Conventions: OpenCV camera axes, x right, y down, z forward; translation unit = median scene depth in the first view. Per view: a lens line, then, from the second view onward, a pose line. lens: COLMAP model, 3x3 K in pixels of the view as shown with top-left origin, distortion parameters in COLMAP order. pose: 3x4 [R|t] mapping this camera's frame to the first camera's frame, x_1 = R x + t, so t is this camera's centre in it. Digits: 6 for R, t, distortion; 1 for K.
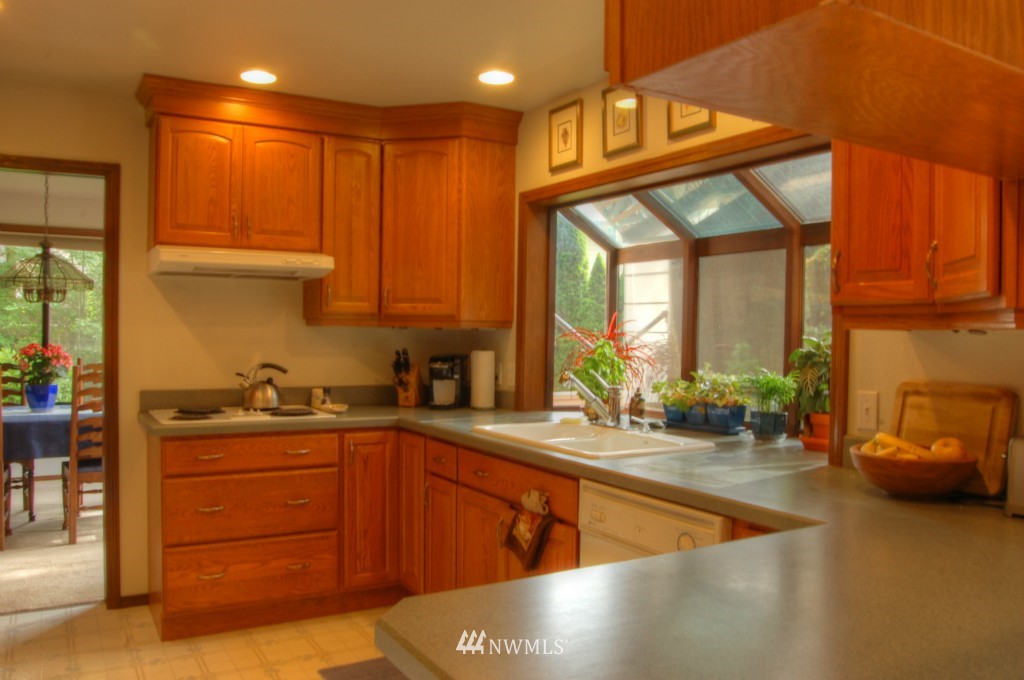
lens RADIAL K [[806.1, 0, 507.0], [0, 806.1, 343.0], [0, 0, 1]] dist [-0.102993, 0.043340]
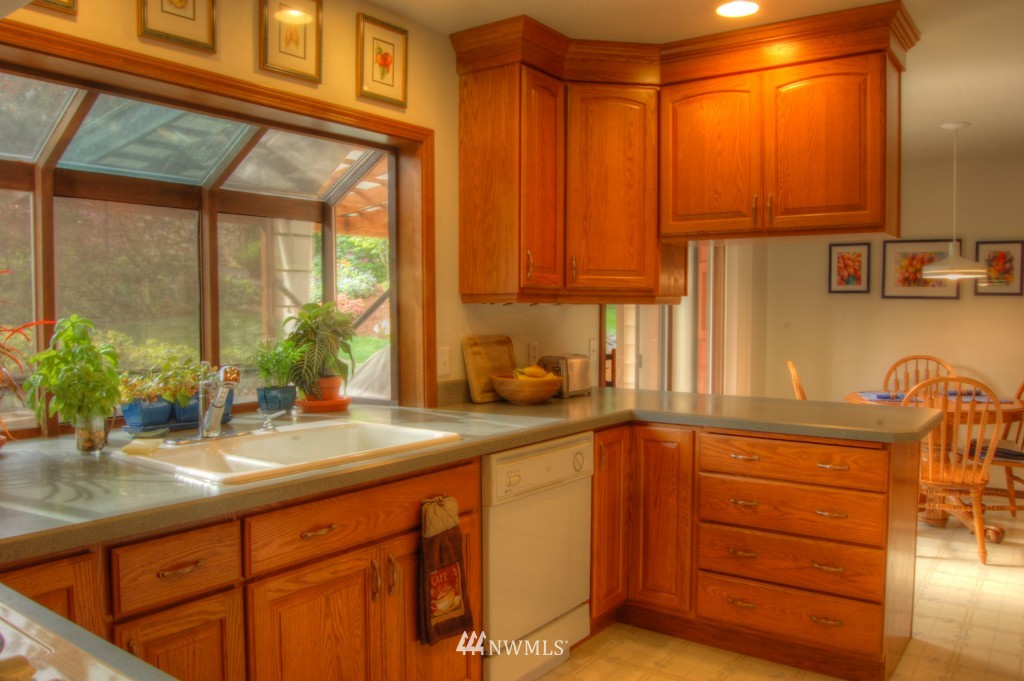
lens RADIAL K [[806.1, 0, 507.0], [0, 806.1, 343.5], [0, 0, 1]] dist [-0.102993, 0.043340]
pose [[-0.394050, -0.052228, 0.917604, -0.539048], [0.005751, 0.998224, 0.059286, -0.017075], [-0.919071, 0.028638, -0.393050, 0.909952]]
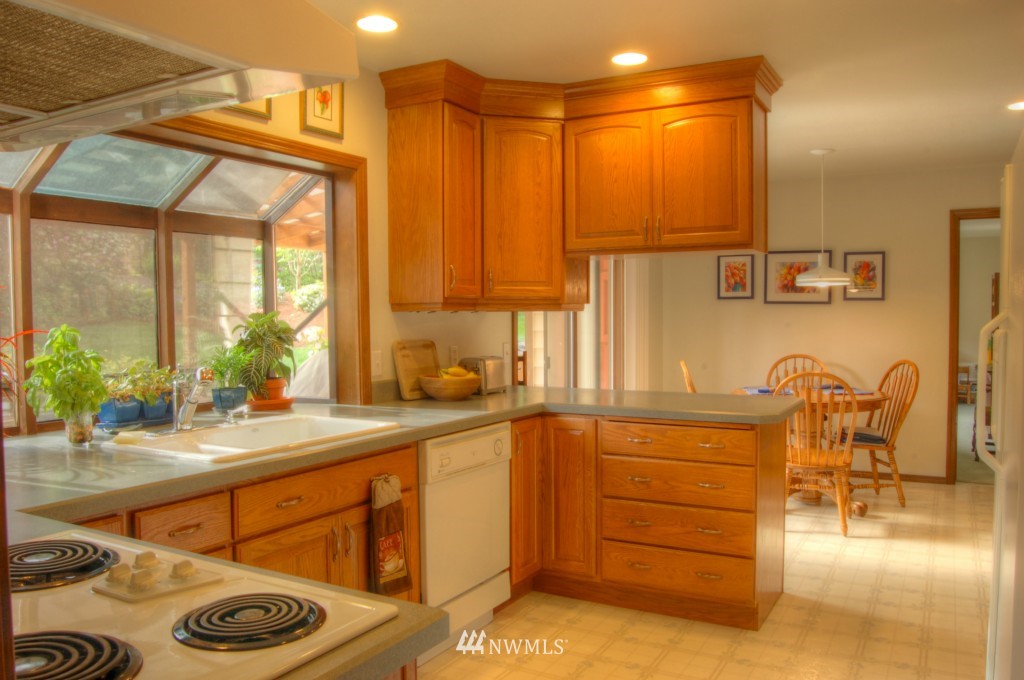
lens RADIAL K [[806.1, 0, 507.0], [0, 806.1, 343.0], [0, 0, 1]] dist [-0.102993, 0.043340]
pose [[-0.498033, -0.038442, 0.866306, -0.639363], [0.011943, 0.998618, 0.051179, -0.019533], [-0.867076, 0.035835, -0.496886, 0.978785]]
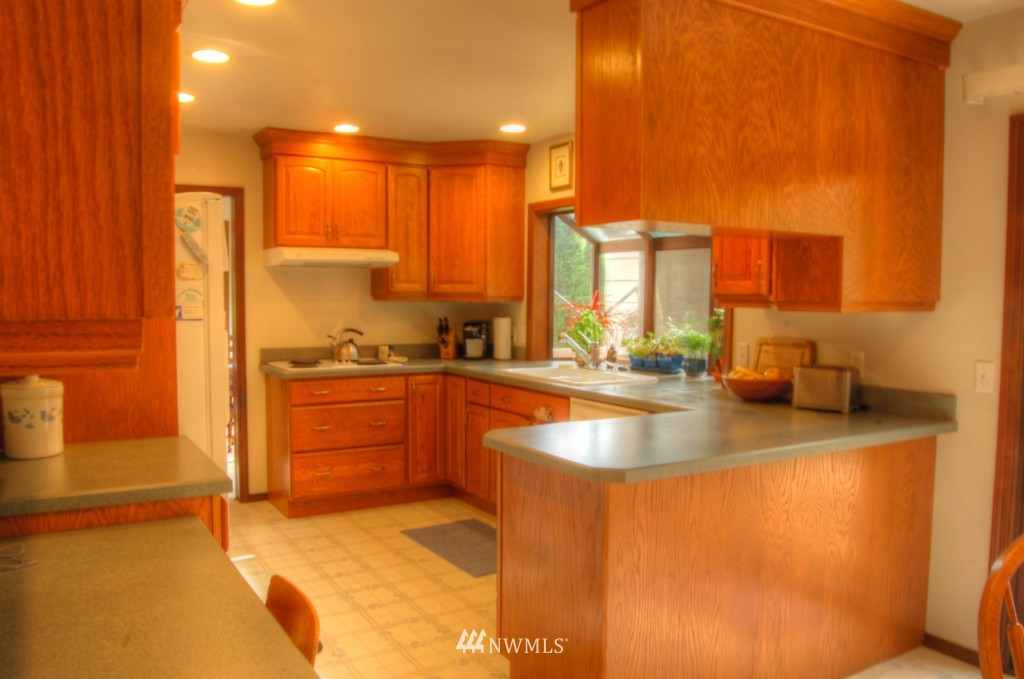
lens RADIAL K [[806.1, 0, 507.0], [0, 806.1, 342.5], [0, 0, 1]] dist [-0.102993, 0.043340]
pose [[0.999968, -0.007683, 0.002194, -0.028229], [0.007570, 0.998833, 0.047710, -0.015613], [-0.002558, -0.047691, 0.998859, -0.431175]]
